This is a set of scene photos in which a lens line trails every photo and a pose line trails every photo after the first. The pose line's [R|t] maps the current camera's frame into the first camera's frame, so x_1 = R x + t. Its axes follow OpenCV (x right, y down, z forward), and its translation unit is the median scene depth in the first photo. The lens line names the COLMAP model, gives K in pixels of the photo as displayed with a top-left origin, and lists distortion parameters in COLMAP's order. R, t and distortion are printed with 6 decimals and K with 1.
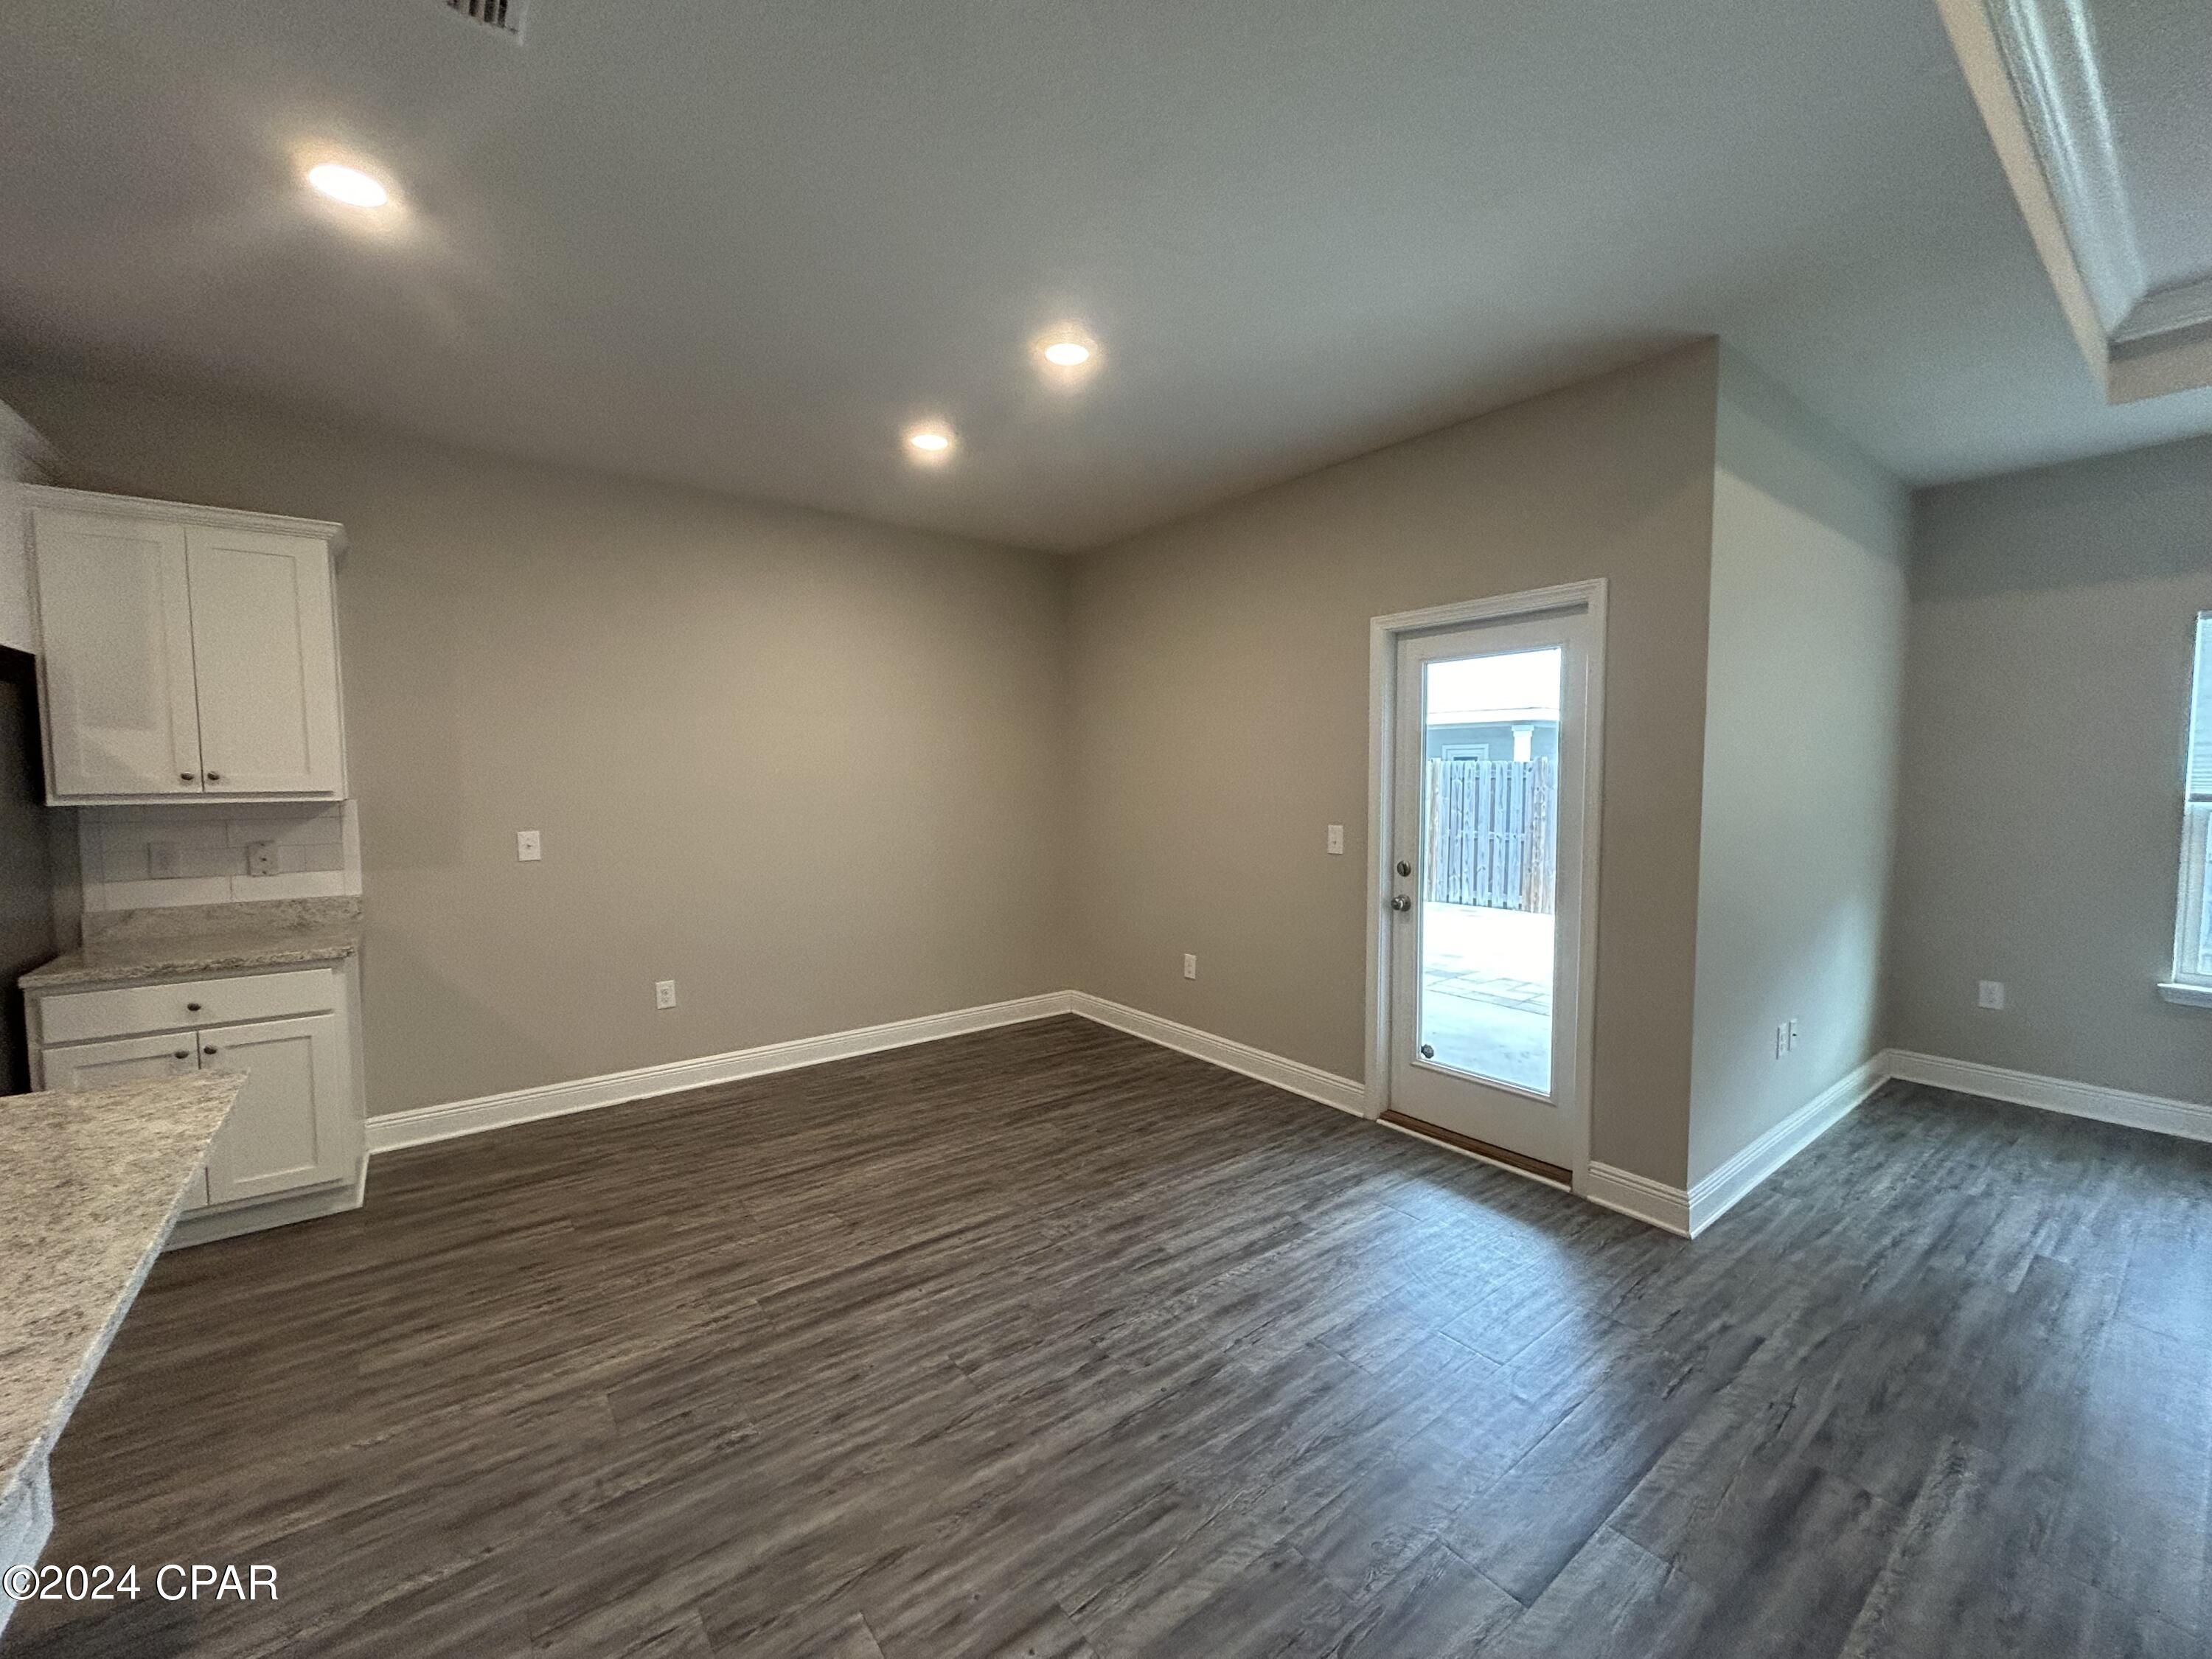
lens RADIAL K [[882.5, 0, 1086.0], [0, 882.5, 825.1], [0, 0, 1]] dist [0.013667, 0.002292]
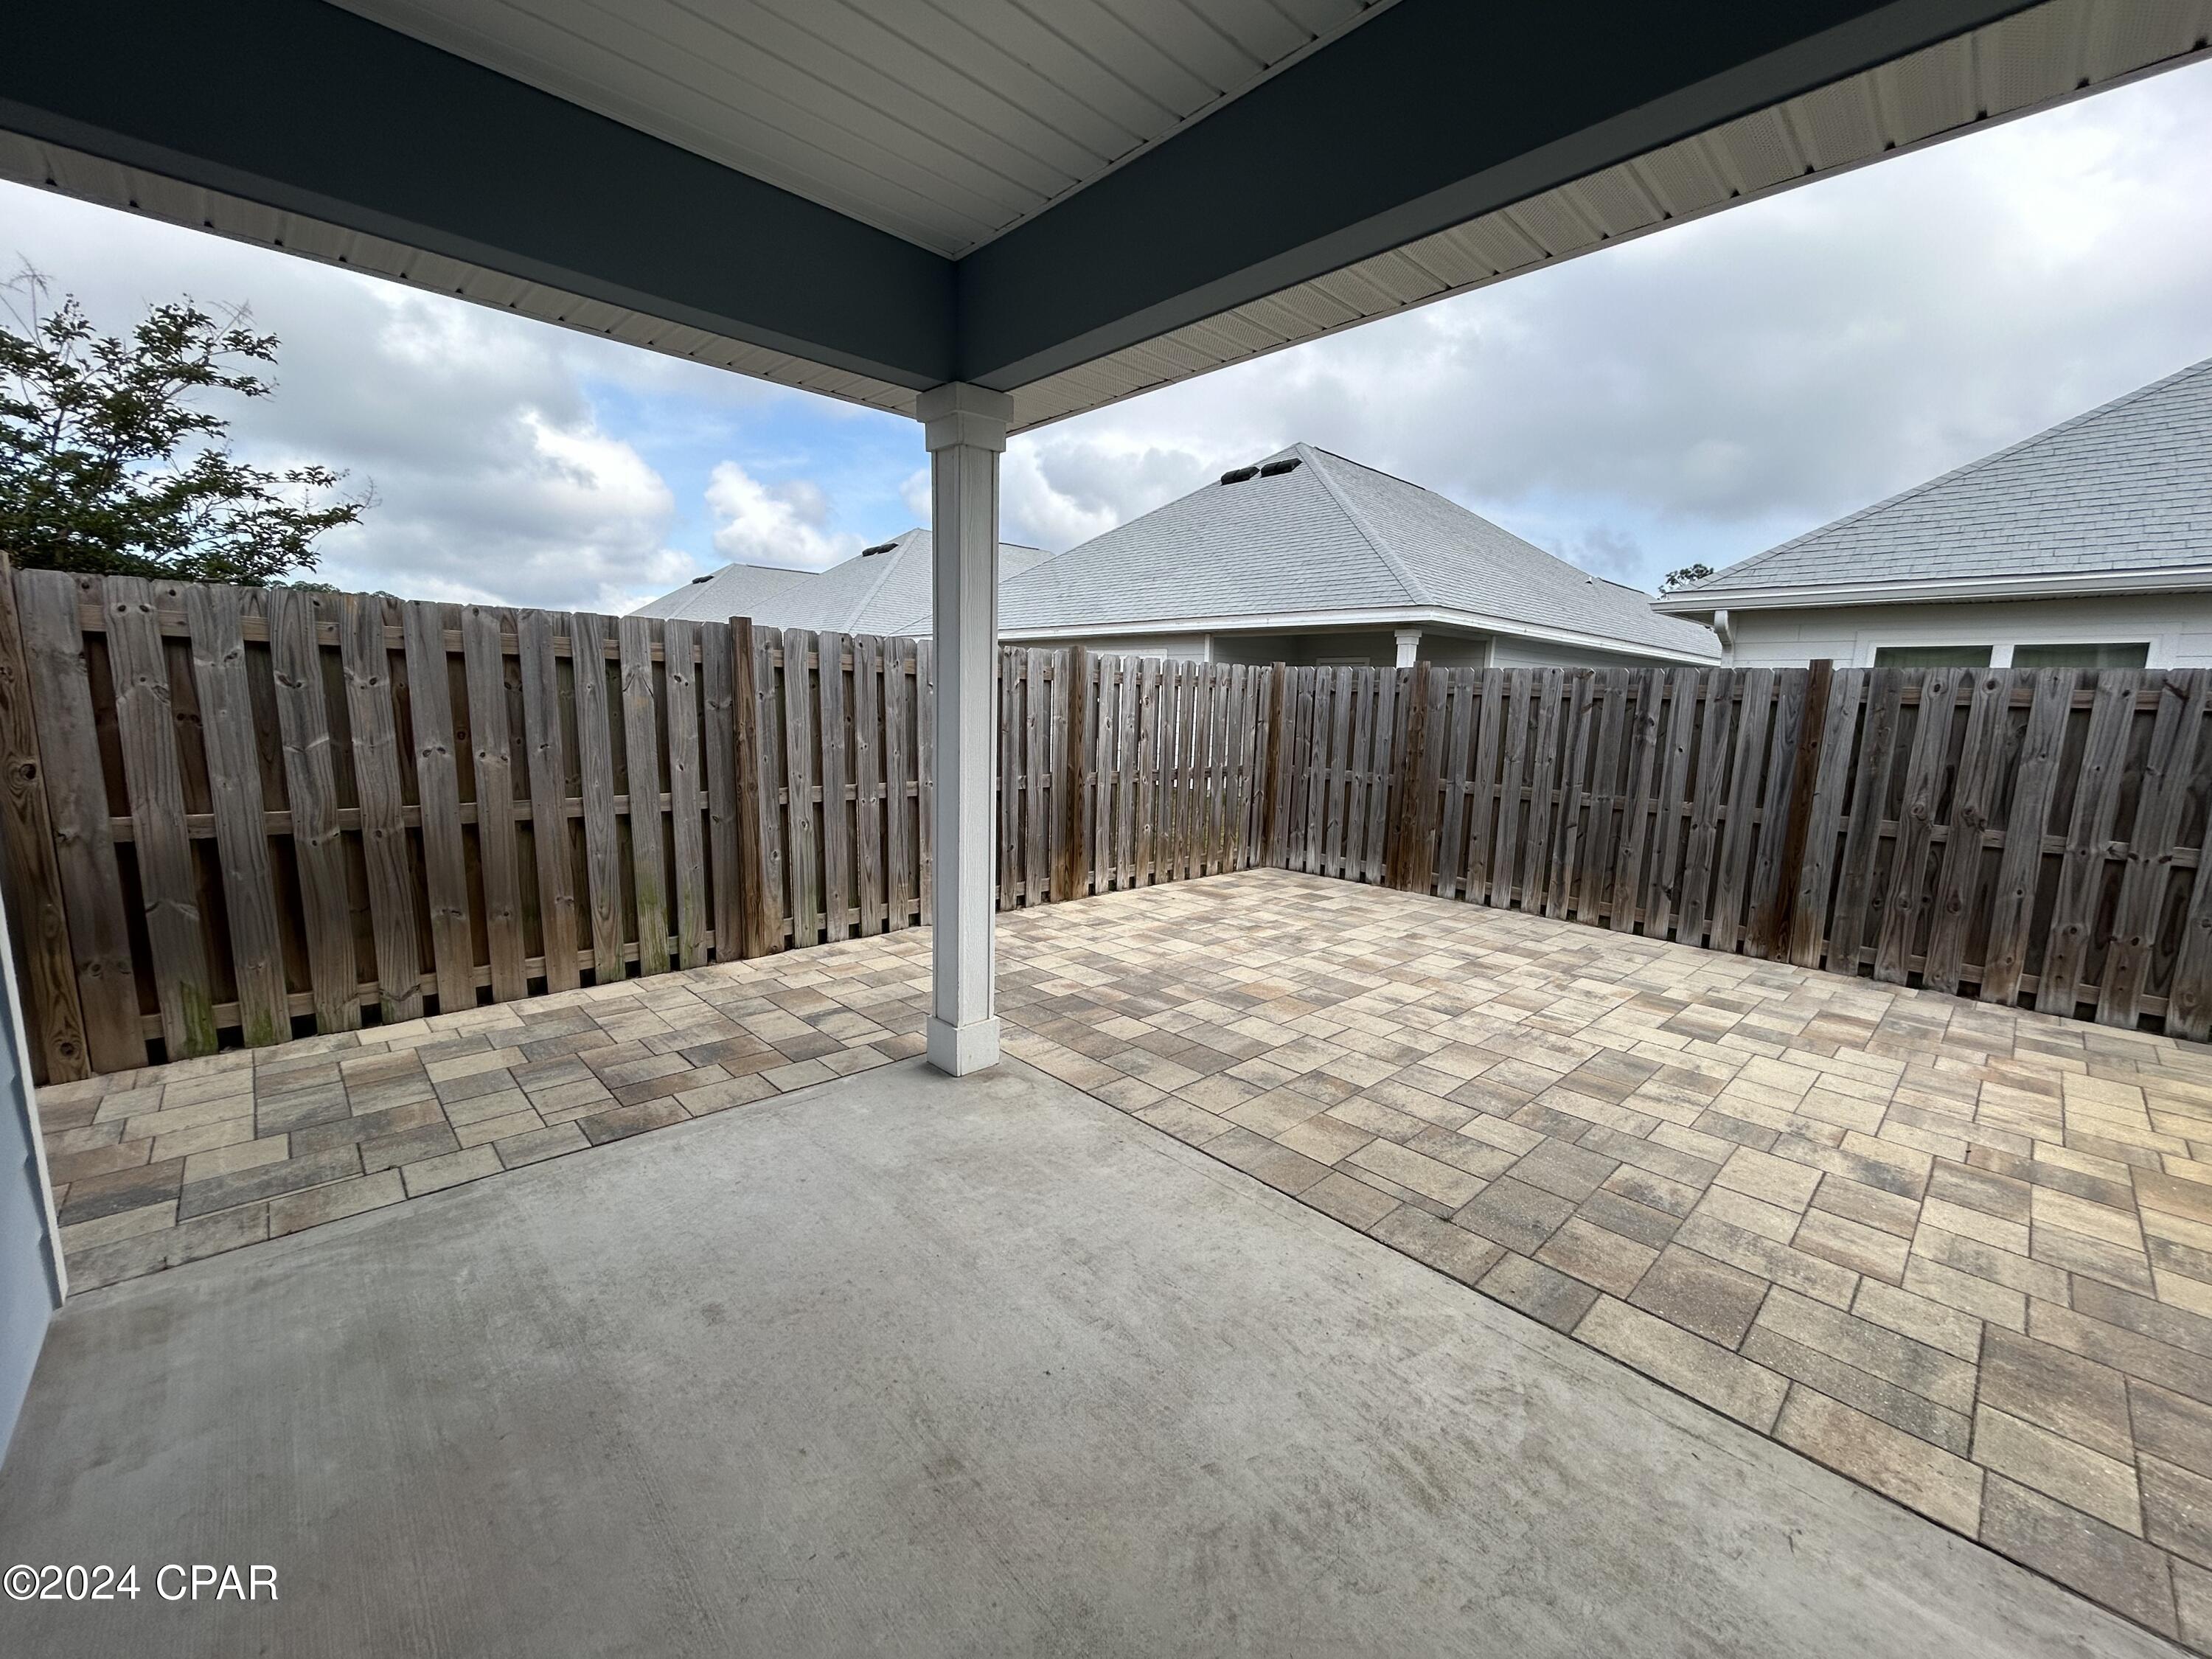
lens RADIAL K [[882.5, 0, 1118.1], [0, 882.5, 816.7], [0, 0, 1]] dist [0.013667, 0.002292]
pose [[0.991333, 0.004879, 0.131281, 0.587702], [-0.016977, 0.995688, 0.091196, -0.052004], [-0.130270, -0.092635, 0.987142, 1.051258]]
